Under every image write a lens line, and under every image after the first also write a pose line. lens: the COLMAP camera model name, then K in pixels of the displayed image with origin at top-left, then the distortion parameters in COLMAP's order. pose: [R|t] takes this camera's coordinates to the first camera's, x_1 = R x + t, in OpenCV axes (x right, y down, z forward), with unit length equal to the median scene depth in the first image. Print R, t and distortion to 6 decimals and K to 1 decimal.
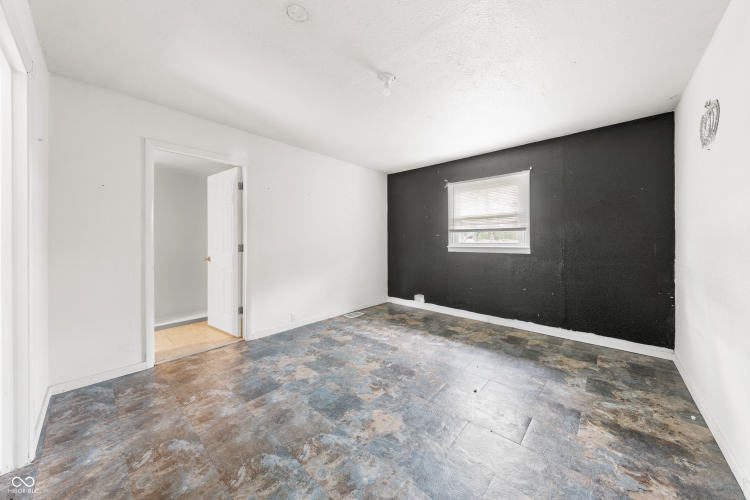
lens RADIAL K [[255.5, 0, 374.5], [0, 255.5, 242.1], [0, 0, 1]] dist [-0.000279, 0.000040]
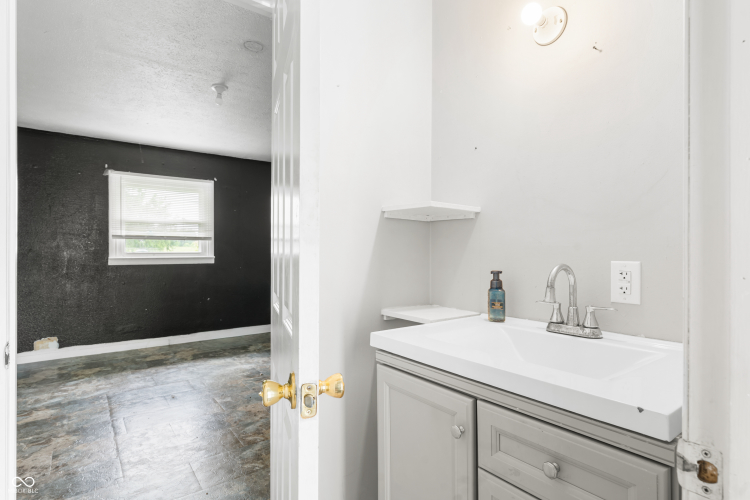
lens RADIAL K [[401.5, 0, 374.9], [0, 401.5, 251.0], [0, 0, 1]] dist [0.001230, 0.000363]
pose [[0.188628, 0.003574, 0.982042, -0.825857], [0.002886, 0.999987, -0.004193, 0.005642], [-0.982044, 0.003625, 0.188615, 0.066278]]
